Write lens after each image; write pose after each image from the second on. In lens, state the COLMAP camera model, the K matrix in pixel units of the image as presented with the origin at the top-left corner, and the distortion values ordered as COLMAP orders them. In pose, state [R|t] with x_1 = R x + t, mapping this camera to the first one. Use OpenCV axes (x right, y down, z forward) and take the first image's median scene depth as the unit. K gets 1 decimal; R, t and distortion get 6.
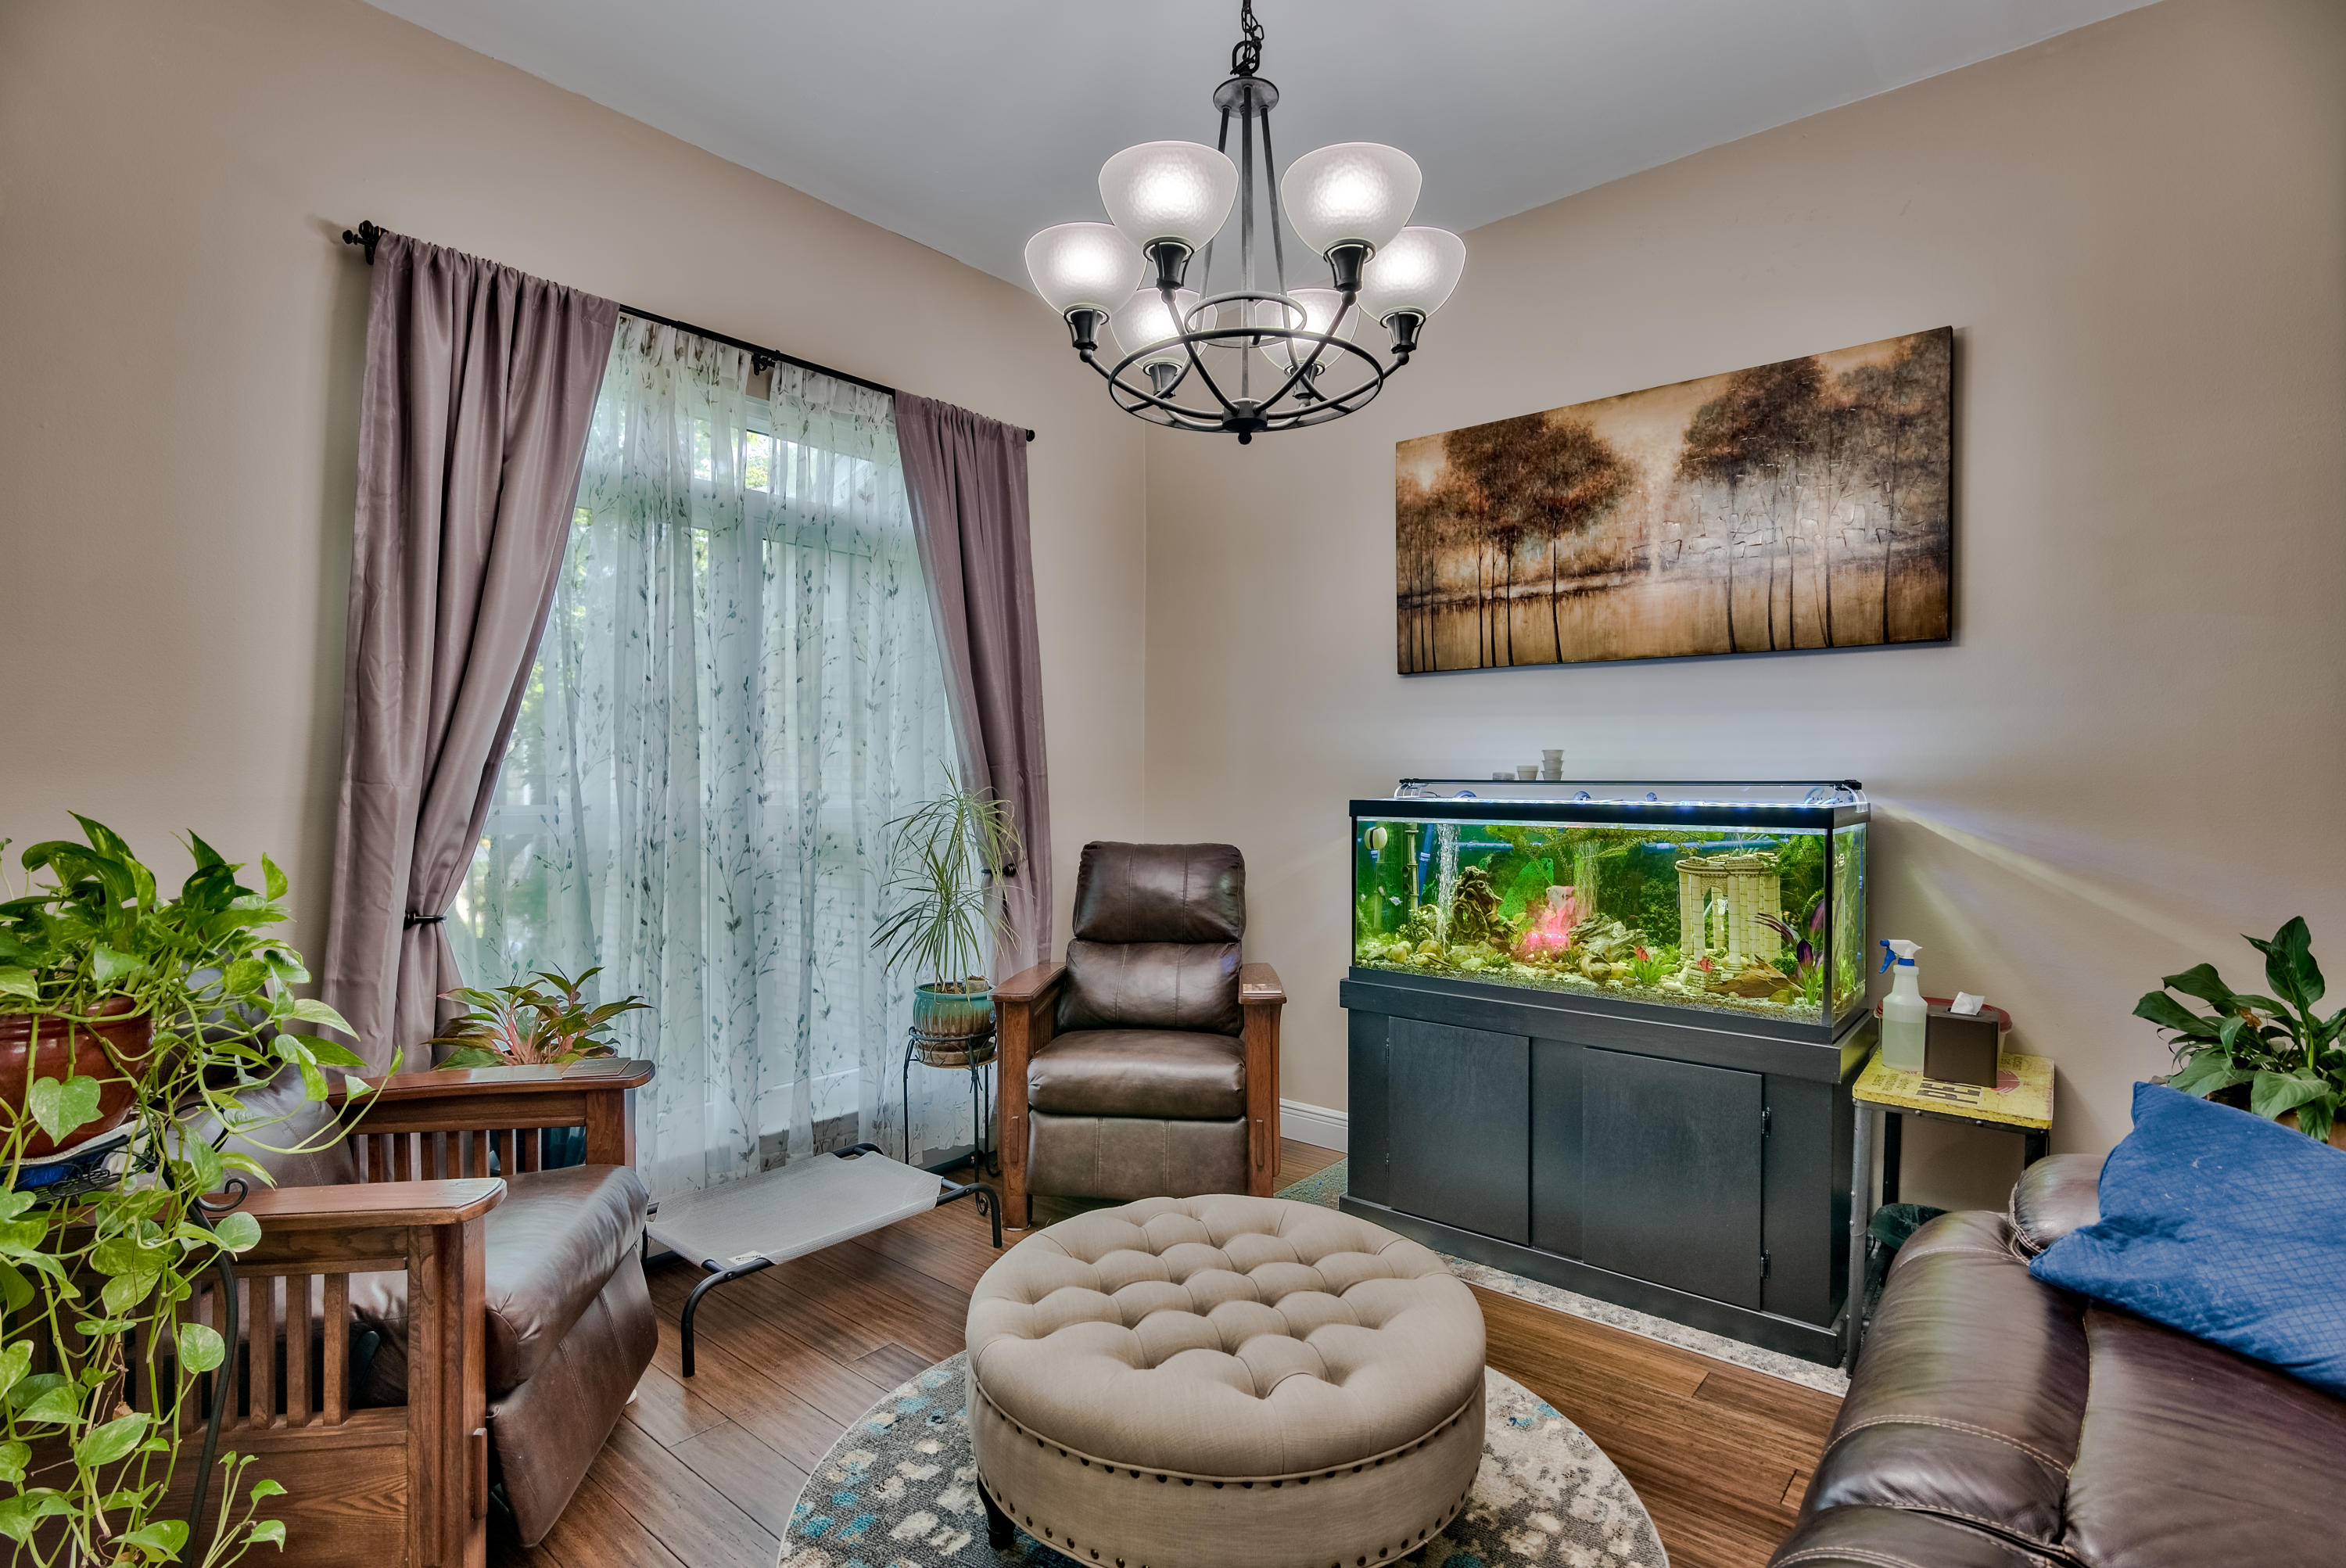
lens RADIAL K [[1154.3, 0, 1173.0], [0, 1154.3, 784.0], [0, 0, 1]] dist [-0.015840, 0.007801]
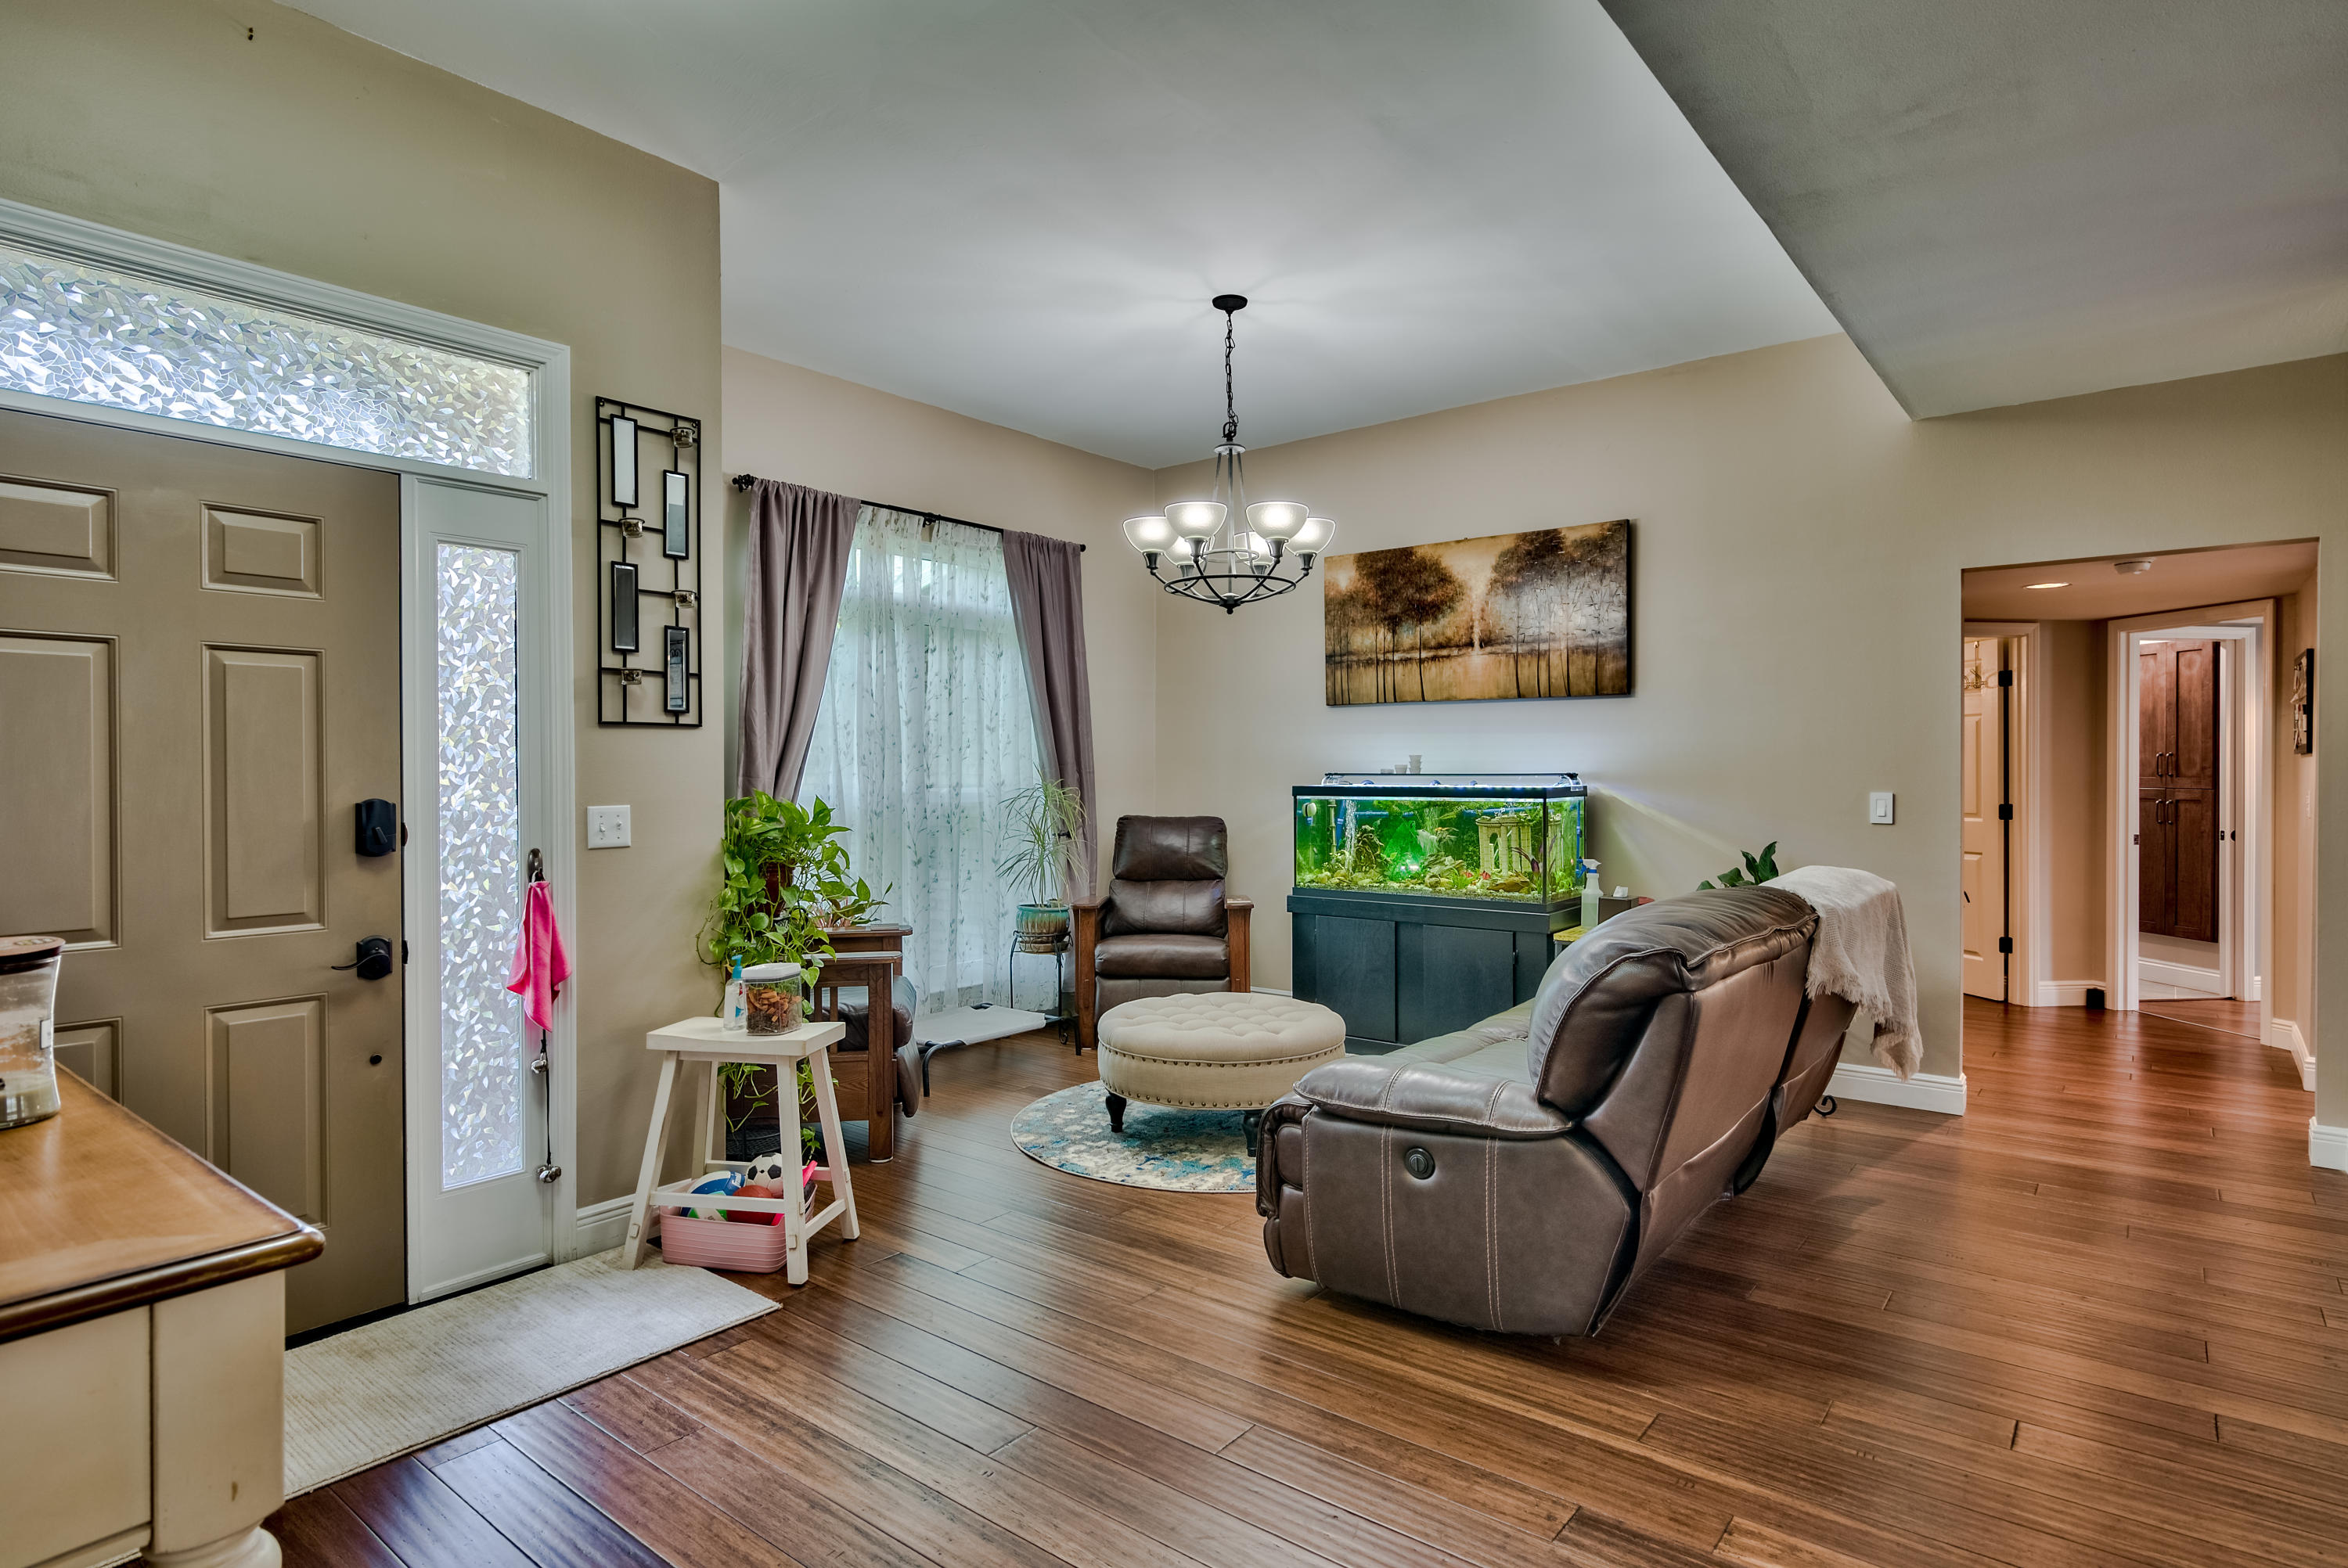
lens RADIAL K [[1153.9, 0, 1036.2], [0, 1153.9, 783.0], [0, 0, 1]] dist [0.000280, -0.000016]
pose [[0.995475, -0.003713, -0.094948, -0.053206], [0.004095, 0.999984, 0.003835, 0.001771], [0.094932, -0.004206, 0.995475, -0.661672]]
